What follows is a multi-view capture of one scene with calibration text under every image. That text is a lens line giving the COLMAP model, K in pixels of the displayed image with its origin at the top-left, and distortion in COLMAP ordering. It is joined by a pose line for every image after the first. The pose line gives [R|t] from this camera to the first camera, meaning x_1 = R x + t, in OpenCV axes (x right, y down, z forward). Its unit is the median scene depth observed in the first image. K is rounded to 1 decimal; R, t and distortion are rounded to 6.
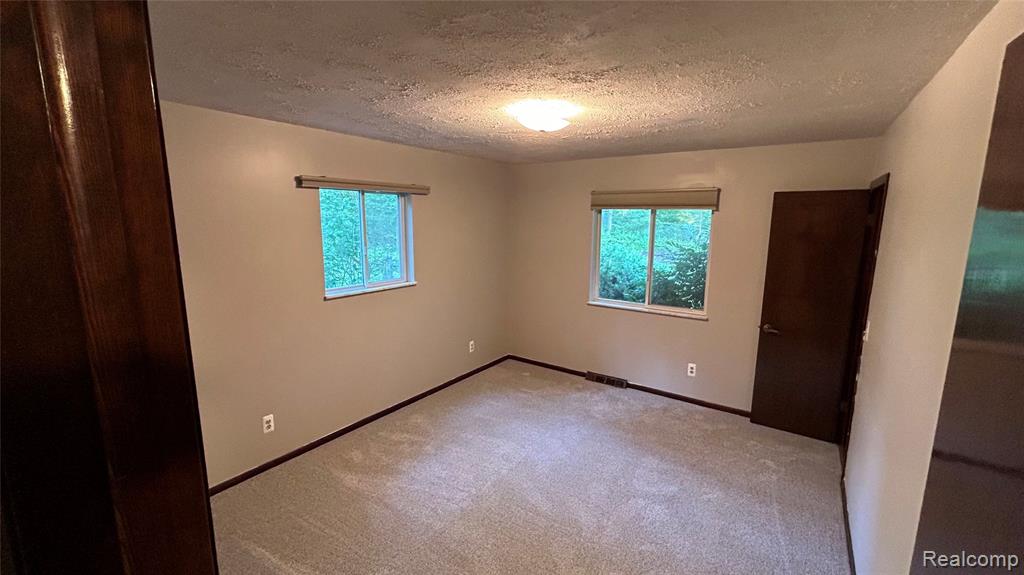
lens RADIAL K [[416.8, 0, 512.6], [0, 416.8, 285.0], [0, 0, 1]] dist [-0.001555, 0.000513]
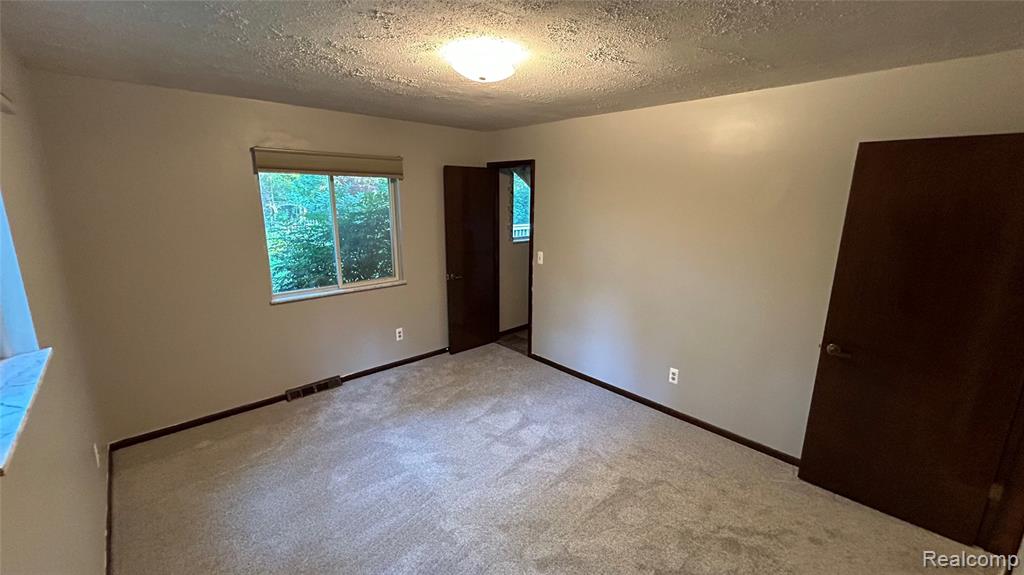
lens RADIAL K [[416.8, 0, 512.6], [0, 416.8, 285.0], [0, 0, 1]] dist [-0.001555, 0.000513]
pose [[0.204271, -0.220260, 0.953813, -0.489586], [0.146079, 0.970307, 0.192784, -0.077147], [-0.967954, 0.099952, 0.230381, 0.481319]]
